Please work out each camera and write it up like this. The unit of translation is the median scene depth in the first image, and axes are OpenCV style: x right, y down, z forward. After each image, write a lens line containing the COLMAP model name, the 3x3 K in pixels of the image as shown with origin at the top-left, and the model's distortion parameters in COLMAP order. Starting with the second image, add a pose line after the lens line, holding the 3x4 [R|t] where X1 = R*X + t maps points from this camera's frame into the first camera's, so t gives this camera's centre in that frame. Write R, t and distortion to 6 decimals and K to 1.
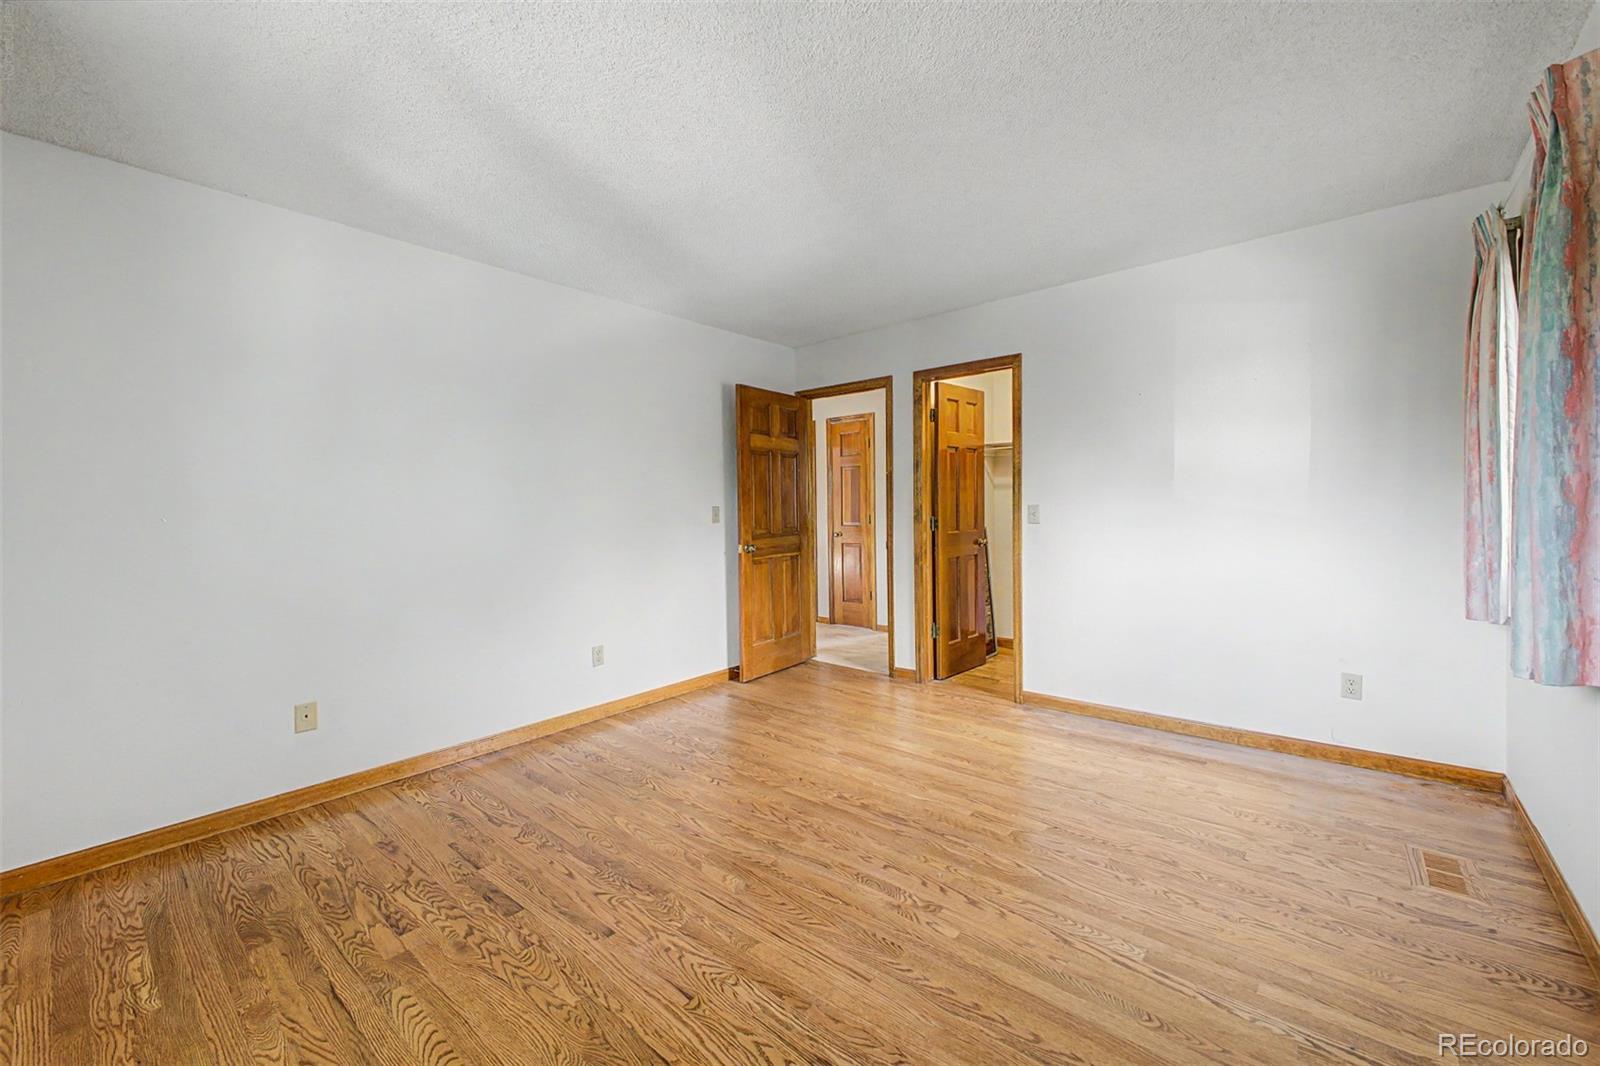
lens RADIAL K [[639.0, 0, 800.5], [0, 639.0, 529.1], [0, 0, 1]] dist [0.028004, -0.012076]
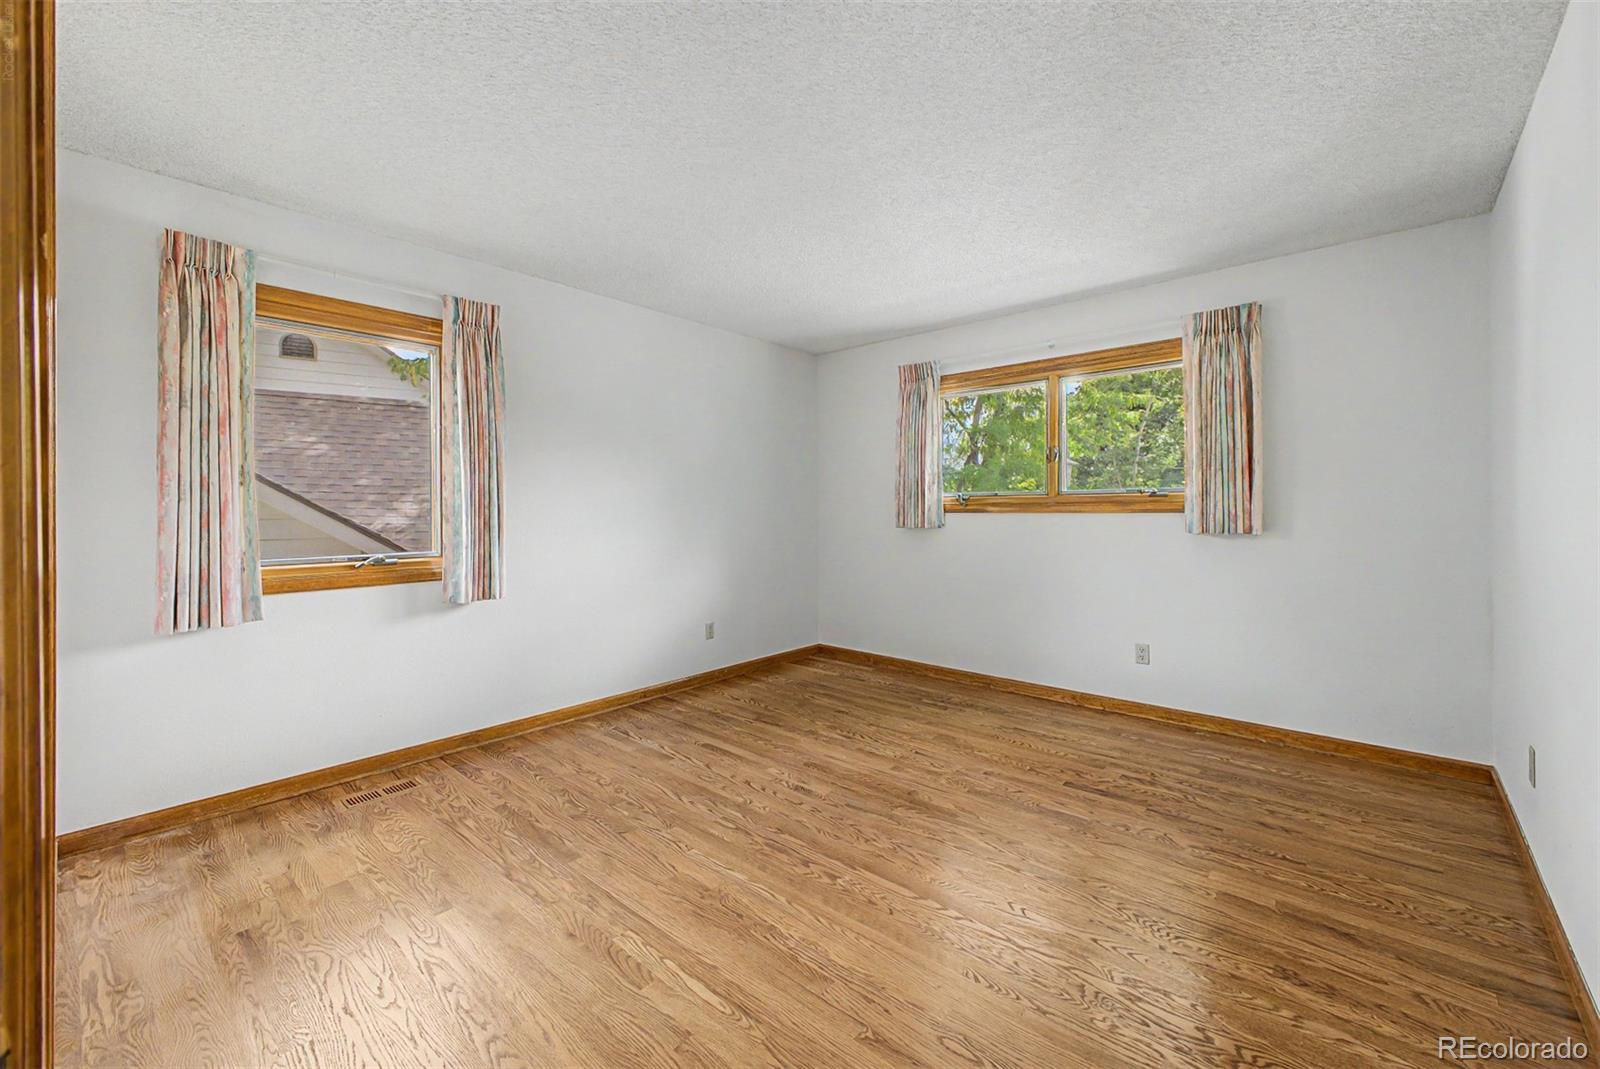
lens RADIAL K [[639.0, 0, 800.5], [0, 639.0, 530.6], [0, 0, 1]] dist [0.028004, -0.012076]
pose [[-0.999502, 0.022466, 0.022169, 0.099077], [0.023922, 0.997417, 0.067734, -0.075384], [-0.020590, 0.068231, -0.997457, 2.296165]]
